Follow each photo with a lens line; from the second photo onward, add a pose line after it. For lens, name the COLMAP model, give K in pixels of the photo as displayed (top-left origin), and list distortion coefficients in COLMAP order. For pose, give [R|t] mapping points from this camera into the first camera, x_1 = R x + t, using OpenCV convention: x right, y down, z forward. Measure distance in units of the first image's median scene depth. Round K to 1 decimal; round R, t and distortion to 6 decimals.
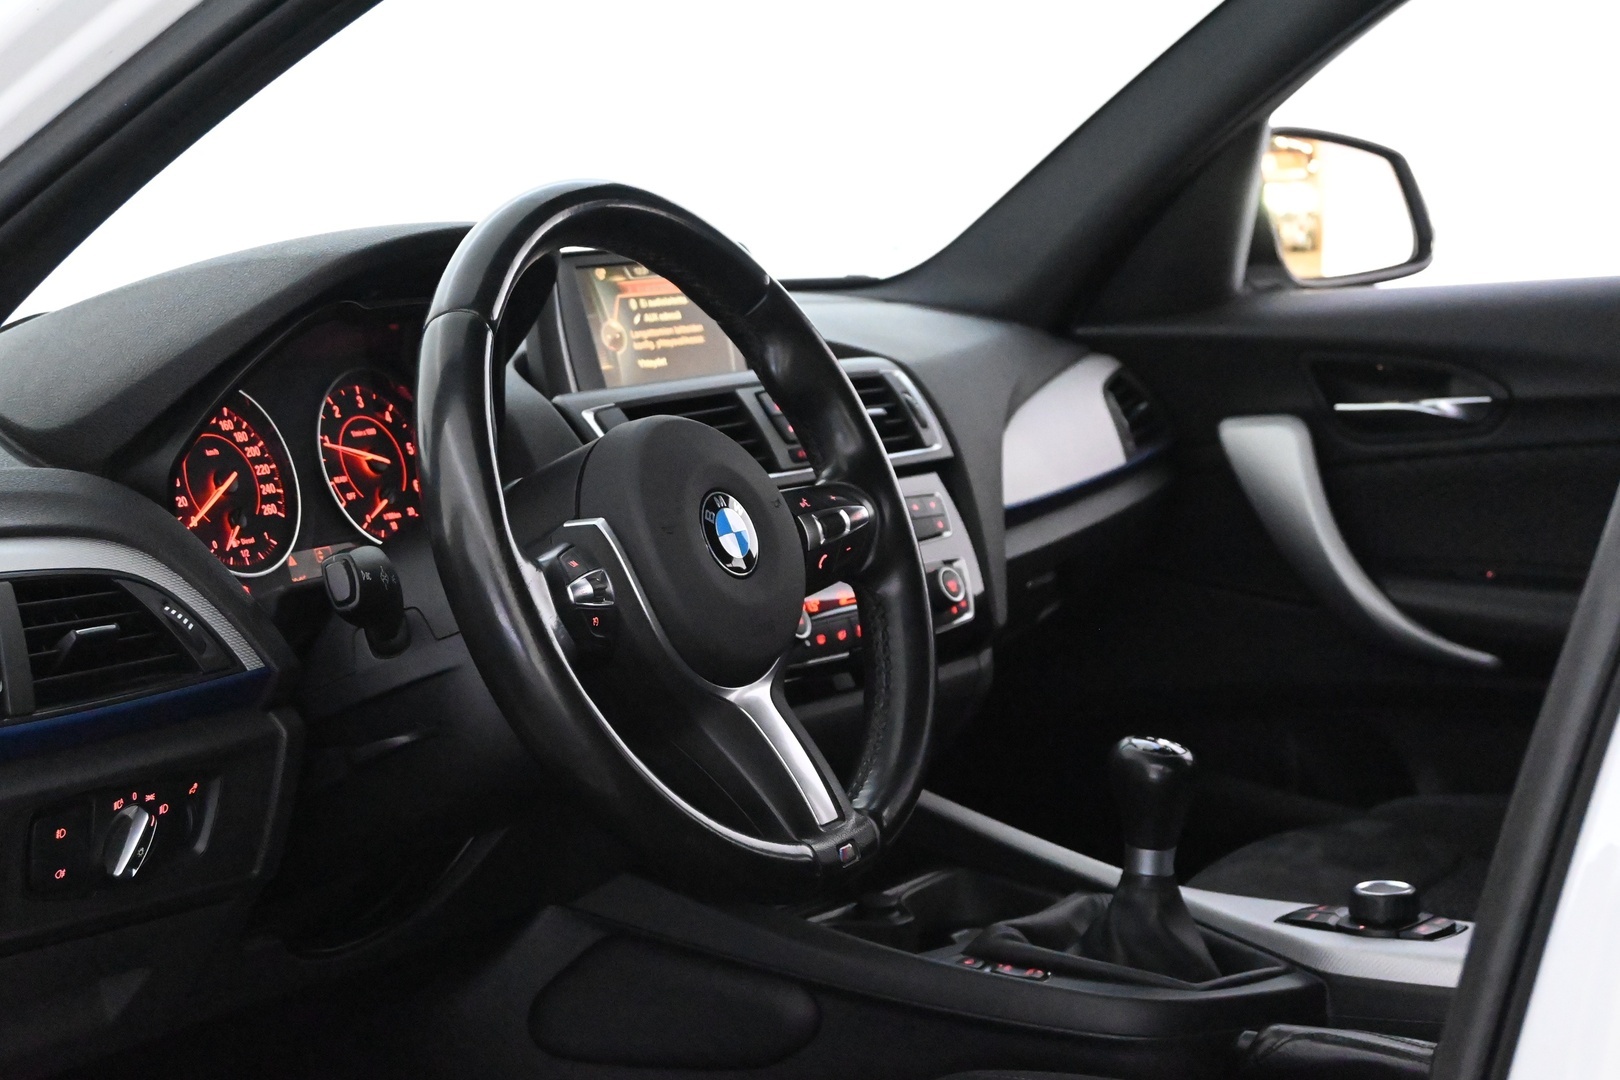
lens RADIAL K [[2910.2, 0, 810.2], [0, 2910.2, 540.3], [0, 0, 1]] dist [-0.035917, 0.000000]
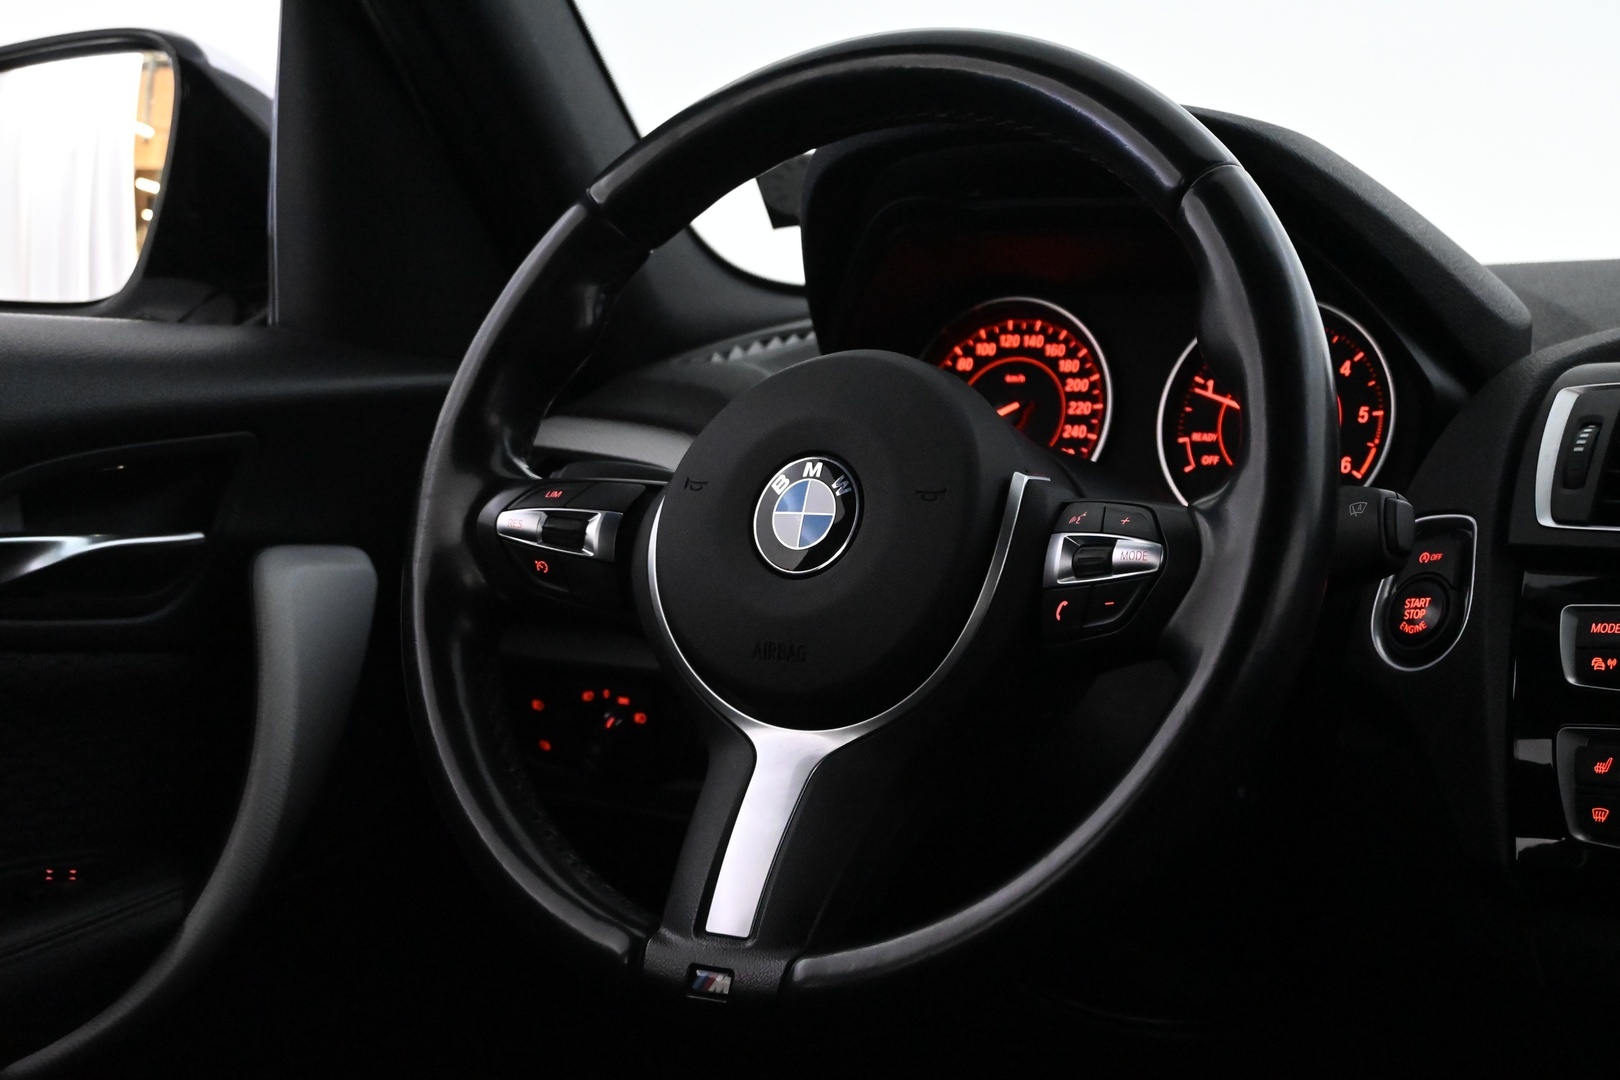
lens RADIAL K [[2914.0, 0, 812.0], [0, 2914.0, 543.6], [0, 0, 1]] dist [0.017104, 0.000000]
pose [[-0.044617, 0.111345, -0.992780, 0.606140], [-0.114839, 0.986610, 0.115814, -0.069176], [0.992382, 0.119177, -0.031233, 0.897992]]
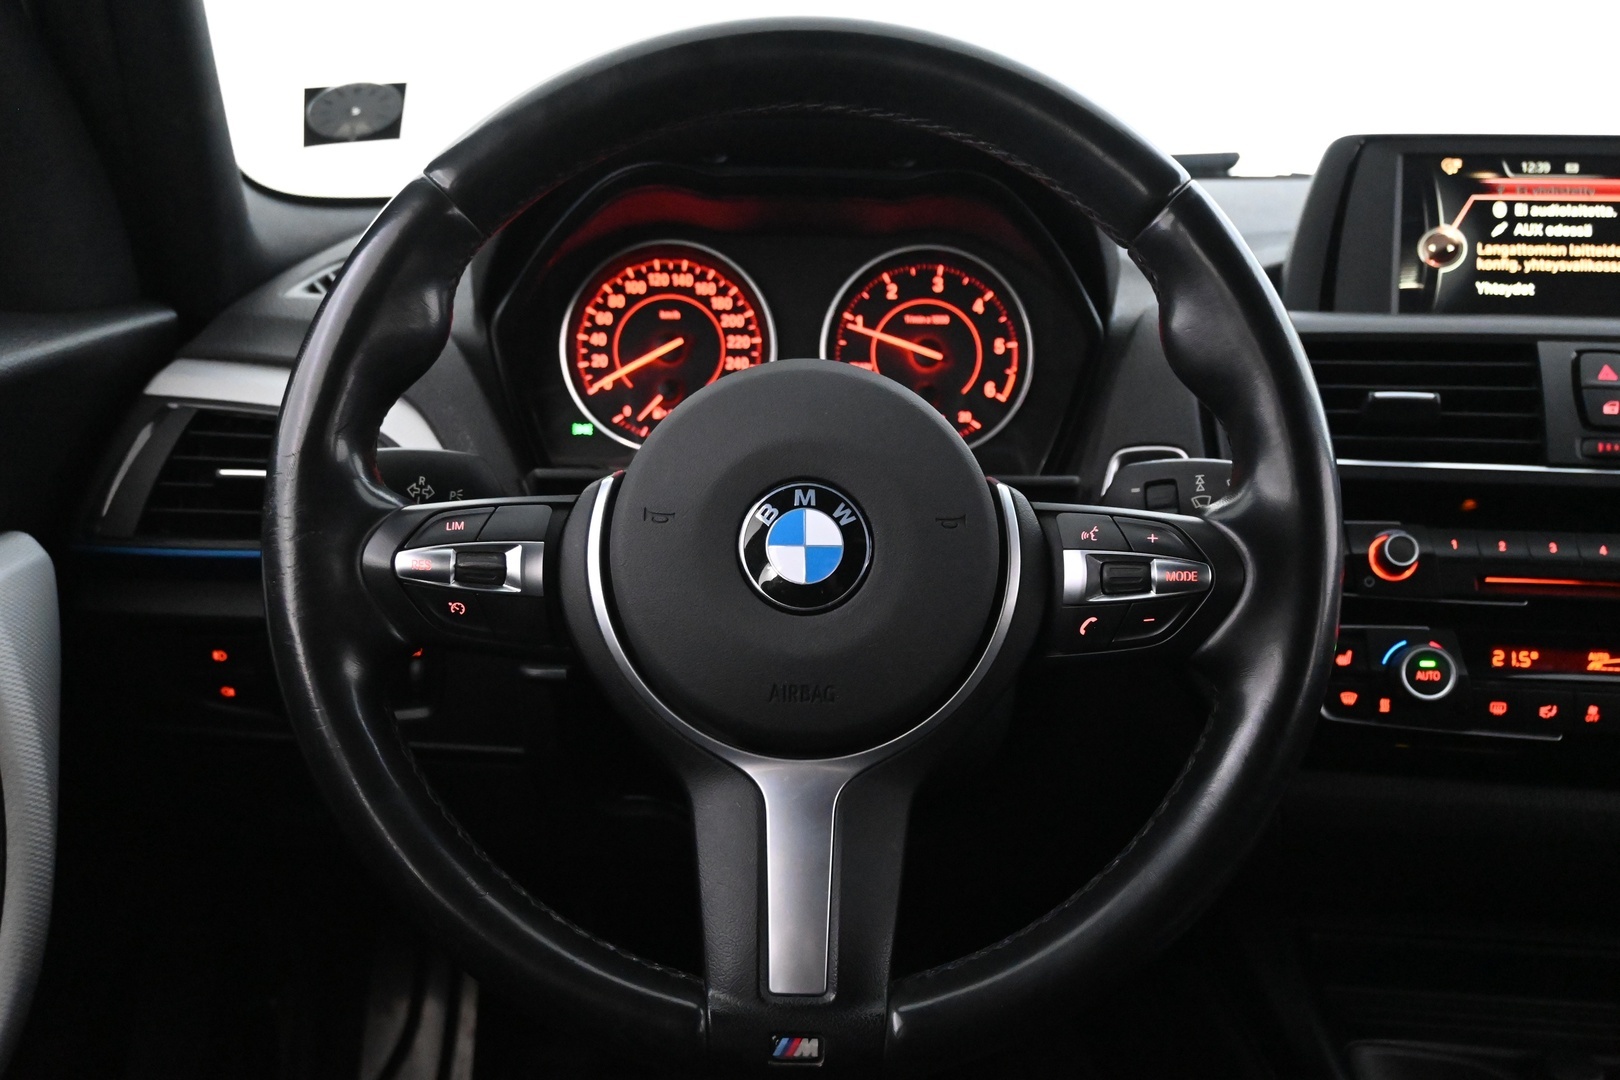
lens RADIAL K [[1624.6, 0, 807.5], [0, 1624.6, 547.0], [0, 0, 1]] dist [0.015776, 0.000000]
pose [[0.517418, 0.271074, -0.811663, 0.251121], [-0.134843, 0.962479, 0.235483, -0.081909], [0.845042, -0.012396, 0.534557, 0.693579]]
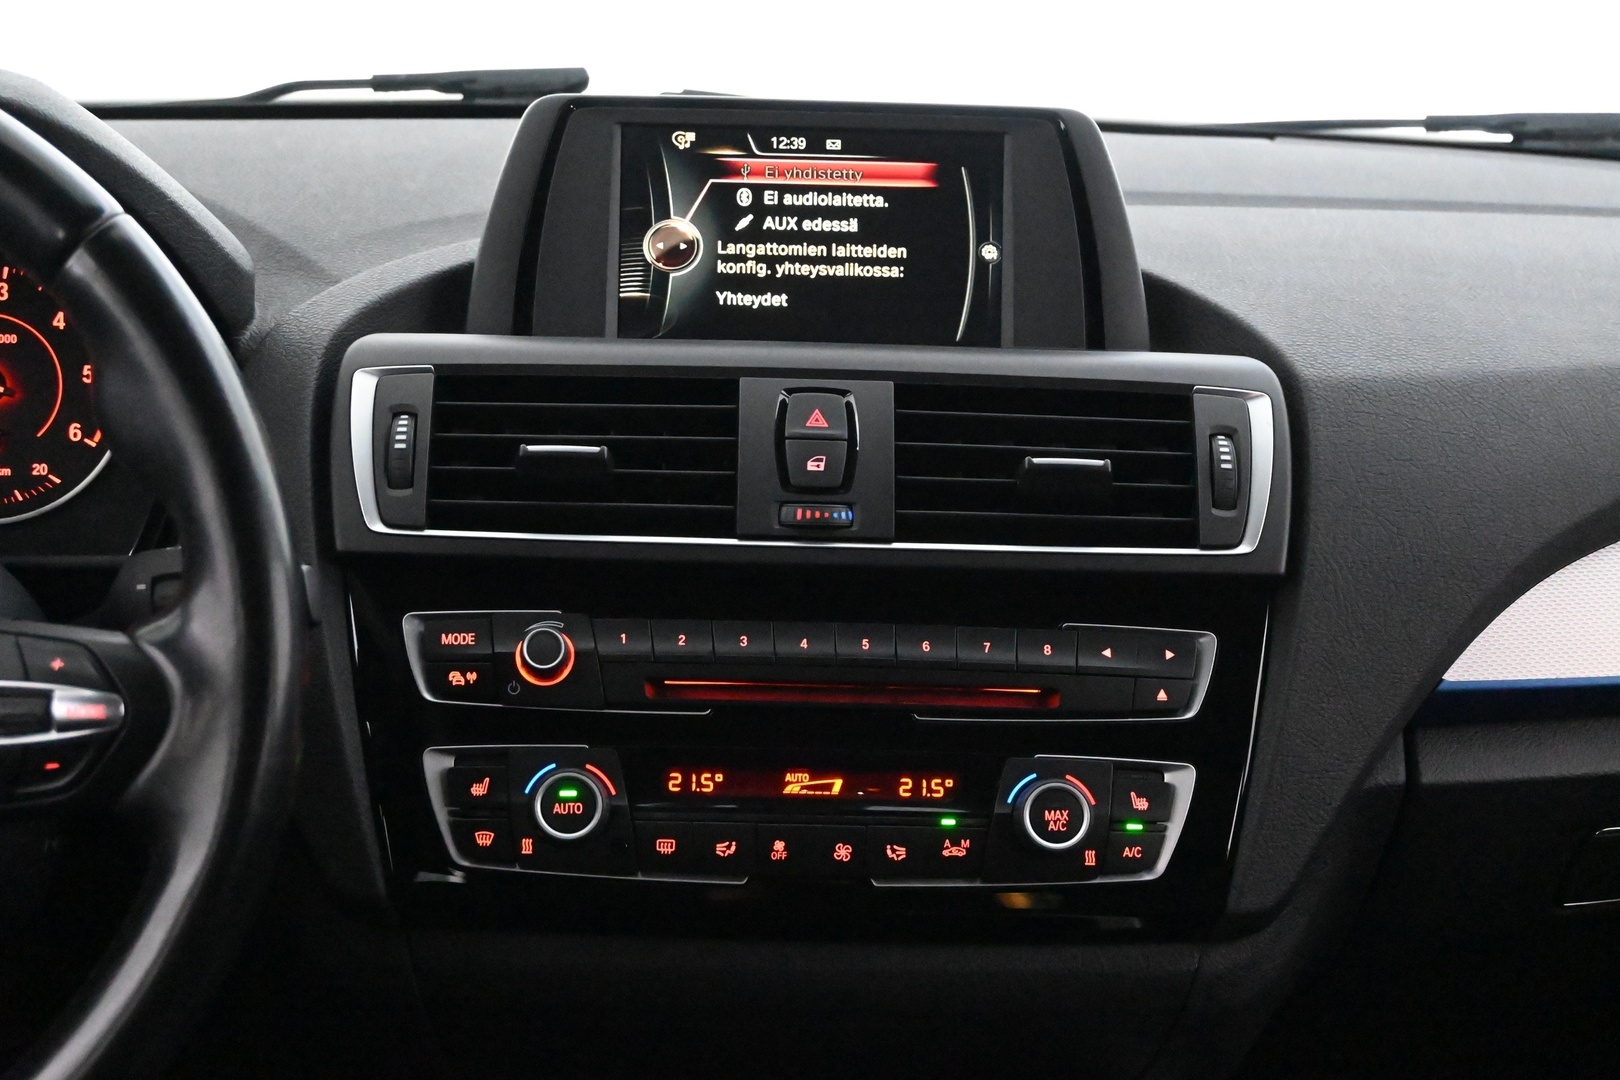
lens RADIAL K [[2639.8, 0, 813.5], [0, 2639.8, 536.3], [0, 0, 1]] dist [0.040986, 0.000000]
pose [[0.617766, 0.265033, -0.740353, 0.422468], [-0.151302, 0.963961, 0.218831, -0.153832], [0.771669, -0.023169, 0.635602, 0.751801]]
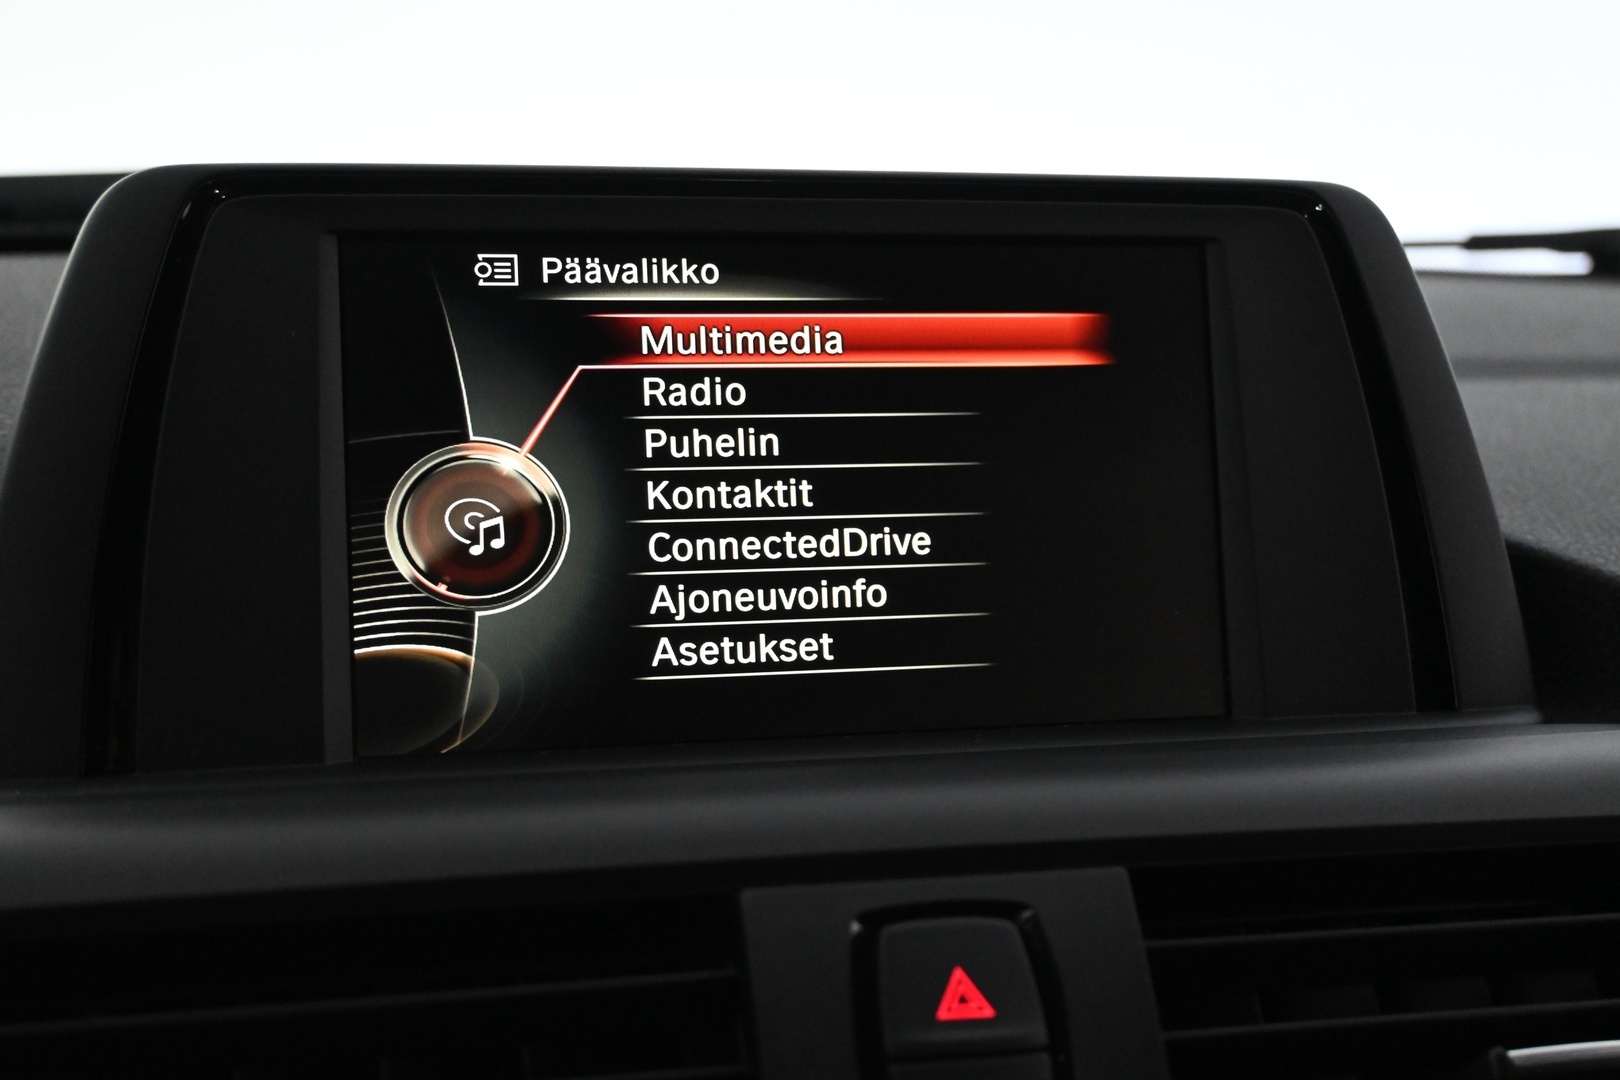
lens RADIAL K [[2195.3, 0, 813.2], [0, 2195.3, 538.2], [0, 0, 1]] dist [-0.089075, 0.000000]
pose [[0.783087, 0.196960, -0.589899, 0.075167], [-0.138815, 0.979951, 0.142918, -0.112315], [0.606222, -0.030030, 0.794729, 0.973518]]
